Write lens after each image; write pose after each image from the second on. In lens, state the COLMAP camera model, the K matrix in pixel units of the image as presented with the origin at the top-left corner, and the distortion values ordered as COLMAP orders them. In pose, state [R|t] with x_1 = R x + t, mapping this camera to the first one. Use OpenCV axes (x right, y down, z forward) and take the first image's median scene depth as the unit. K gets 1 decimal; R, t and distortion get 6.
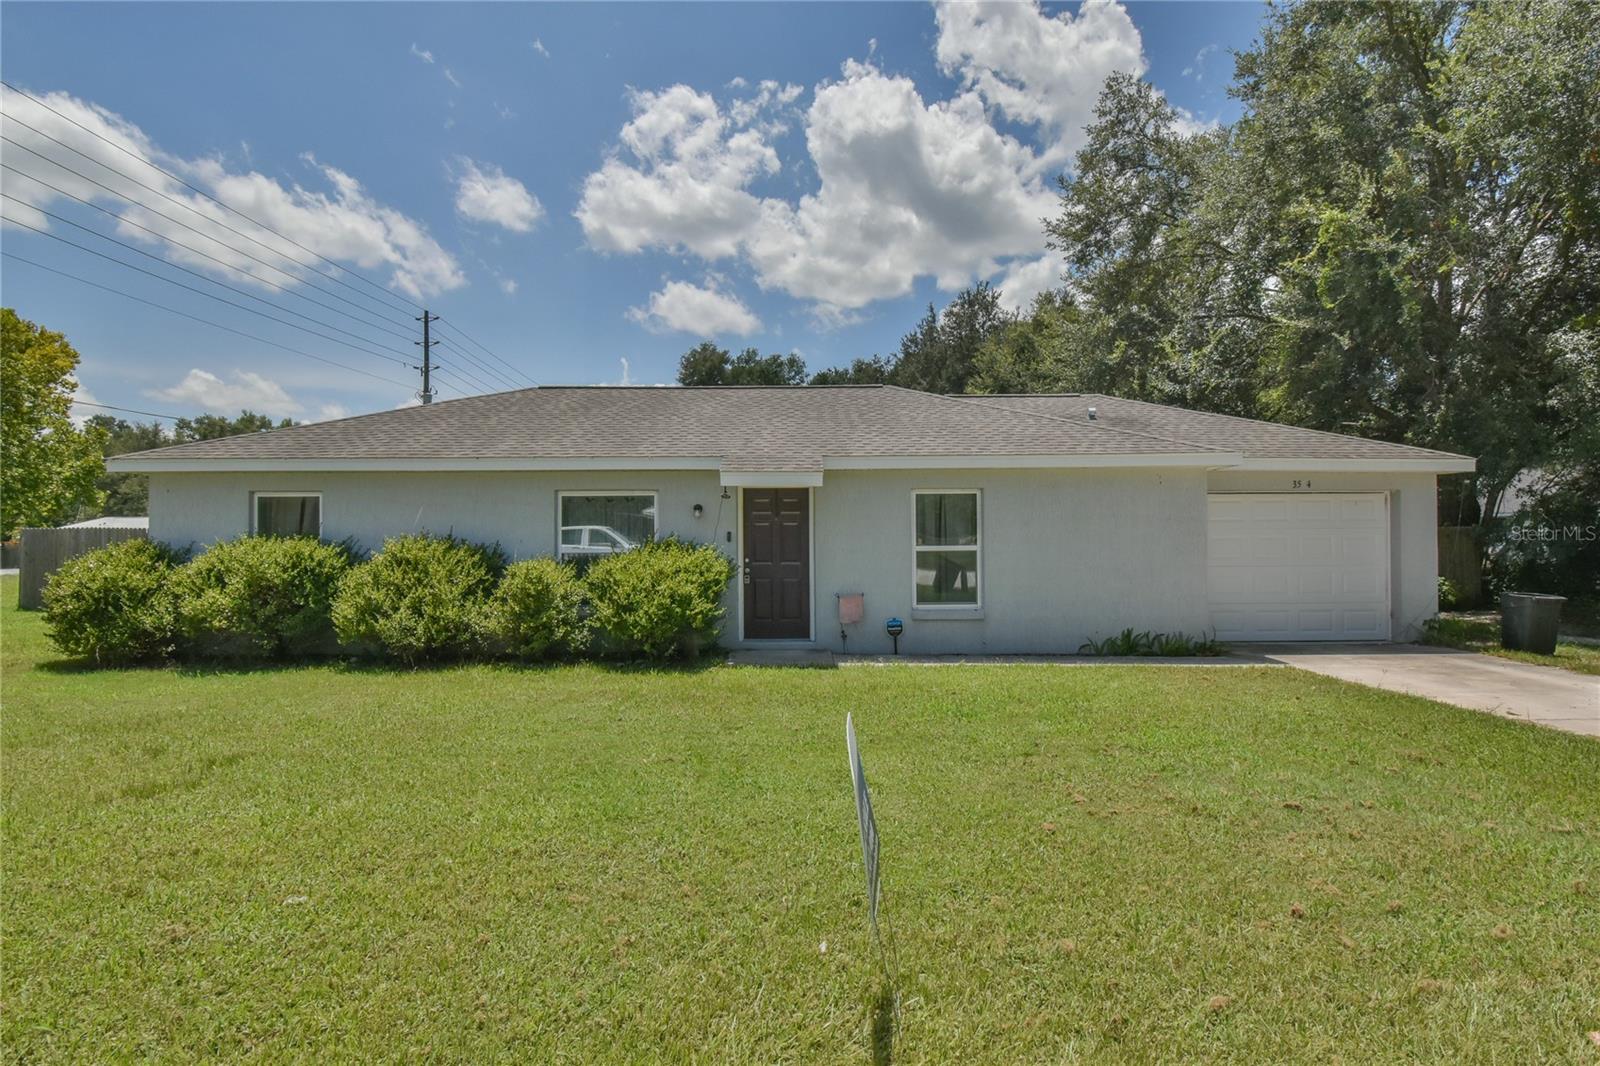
lens RADIAL K [[786.5, 0, 801.2], [0, 786.5, 512.5], [0, 0, 1]] dist [0.000218, -0.000202]
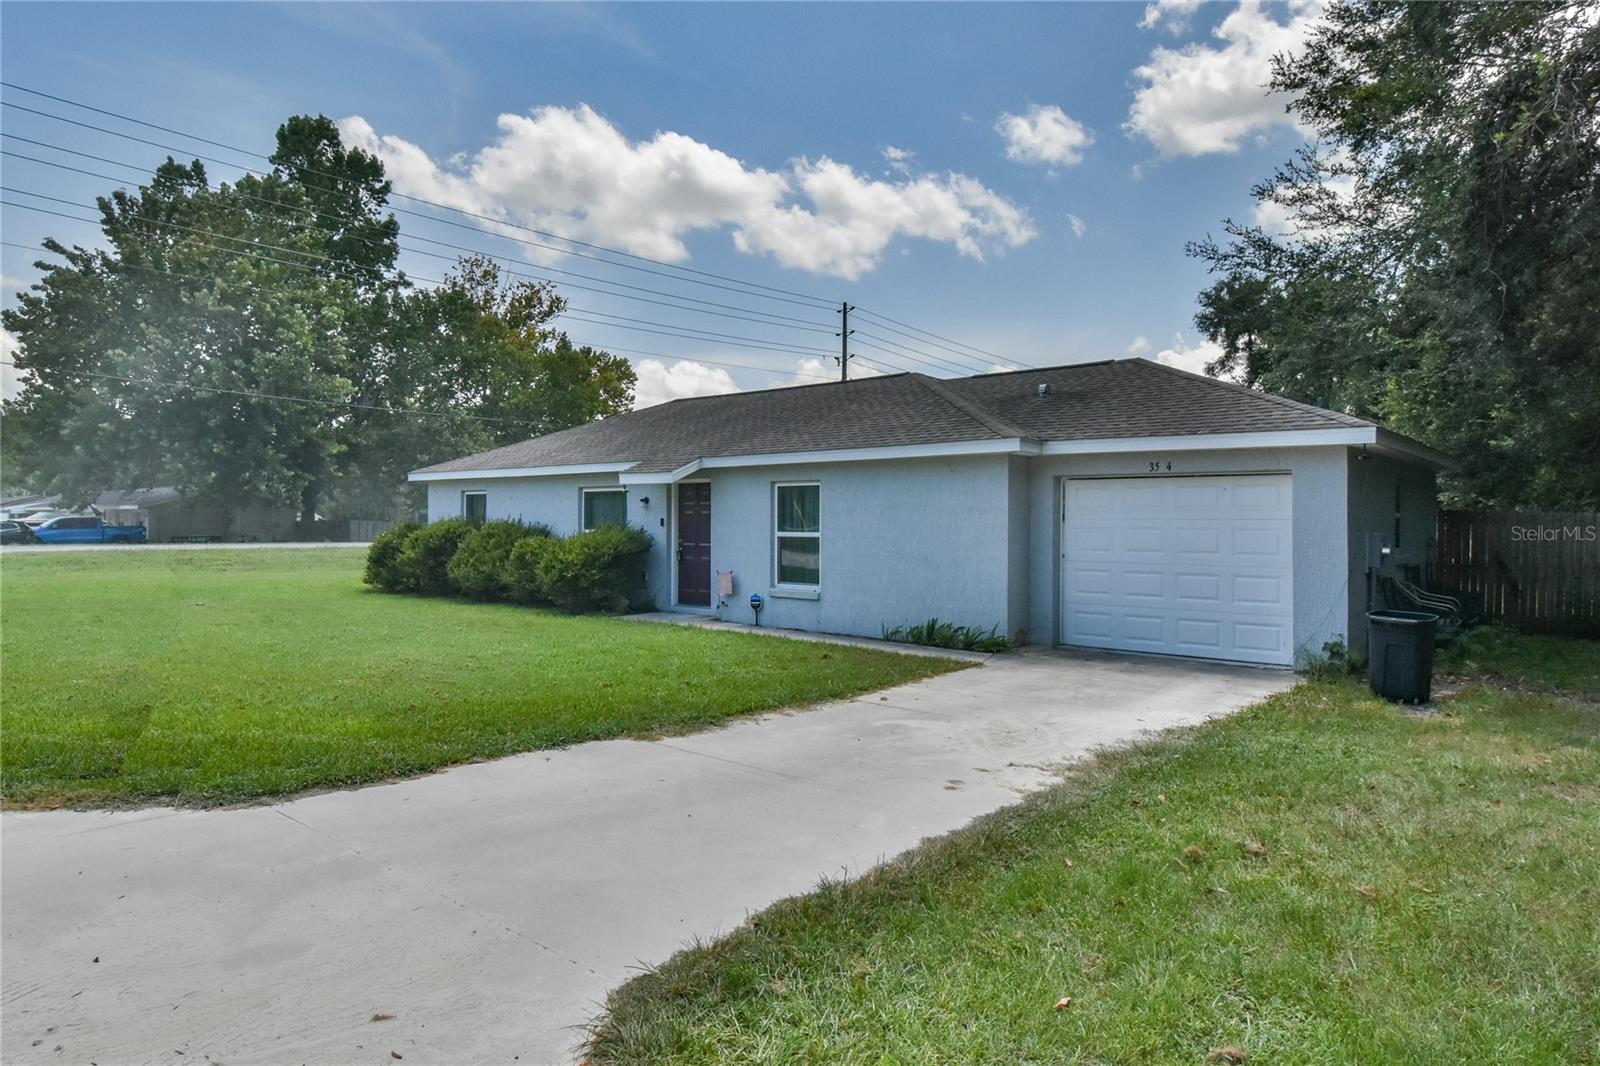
lens RADIAL K [[924.6, 0, 800.0], [0, 924.6, 533.0], [0, 0, 1]] dist [0.089886, -0.000009]
pose [[0.781156, 0.018621, -0.624058, 0.982786], [0.007677, 0.999193, 0.039423, -0.006933], [0.624288, -0.035586, 0.780383, -0.011909]]
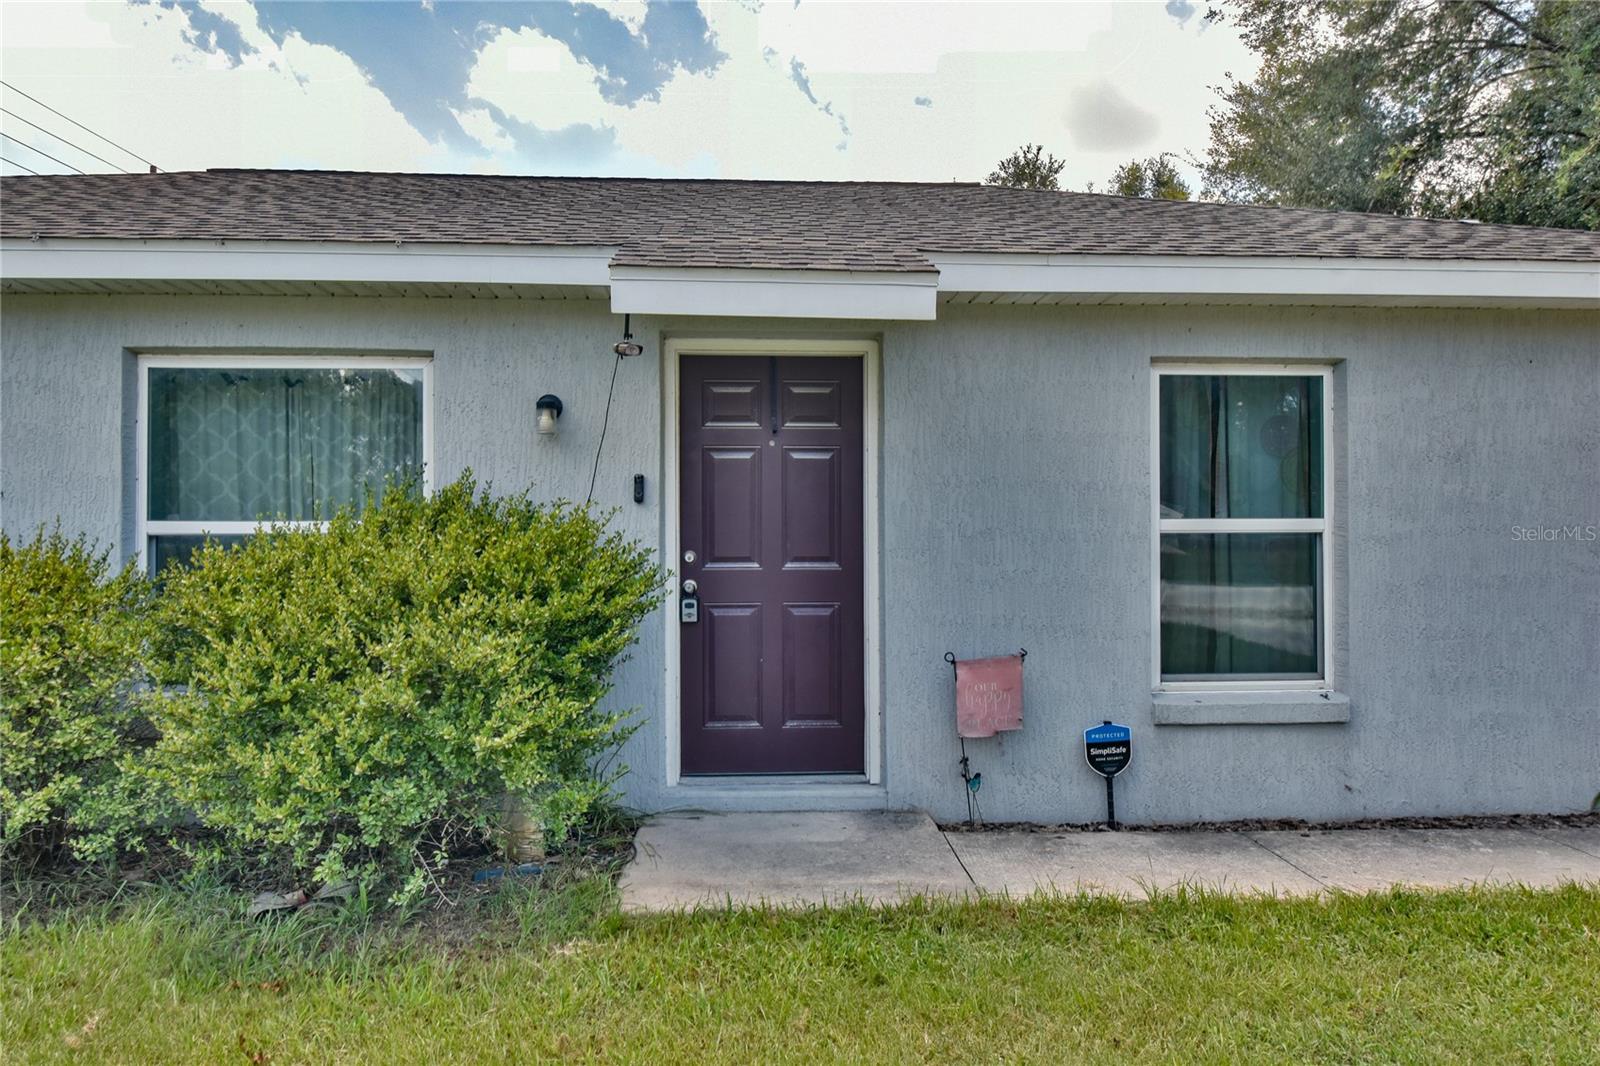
lens RADIAL K [[1032.9, 0, 800.0], [0, 1032.9, 533.0], [0, 0, 1]] dist [-0.002702, -0.000339]
pose [[0.997910, 0.007396, 0.064198, -0.049297], [-0.008605, 0.999791, 0.018569, 0.040771], [-0.064047, -0.019083, 0.997764, 0.530804]]
